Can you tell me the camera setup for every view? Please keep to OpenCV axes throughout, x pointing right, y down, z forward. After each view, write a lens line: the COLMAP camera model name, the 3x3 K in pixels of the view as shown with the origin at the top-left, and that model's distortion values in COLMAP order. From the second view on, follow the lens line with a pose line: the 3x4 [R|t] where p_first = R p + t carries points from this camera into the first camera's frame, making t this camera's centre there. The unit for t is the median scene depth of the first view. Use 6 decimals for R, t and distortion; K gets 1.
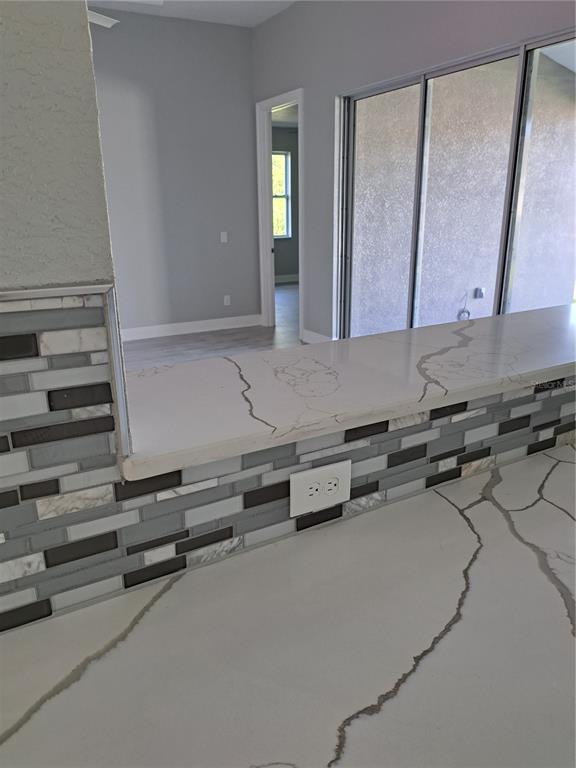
lens RADIAL K [[579.3, 0, 284.6], [0, 579.3, 382.5], [0, 0, 1]] dist [0.023968, -0.001705]
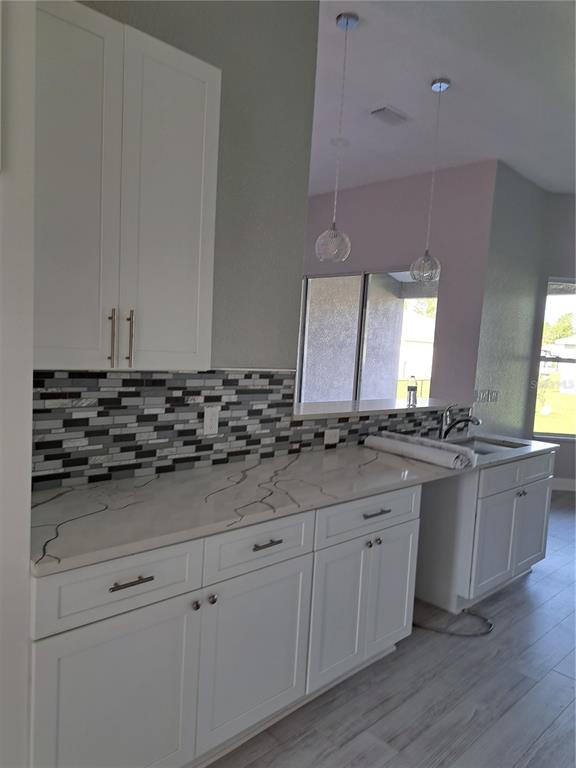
lens RADIAL K [[550.4, 0, 285.4], [0, 550.4, 383.5], [0, 0, 1]] dist [0.067432, -0.086076]
pose [[0.965271, 0.052341, 0.255953, -0.984480], [0.005985, 0.975037, -0.221961, 0.570361], [-0.261181, 0.215785, 0.940862, -1.888794]]
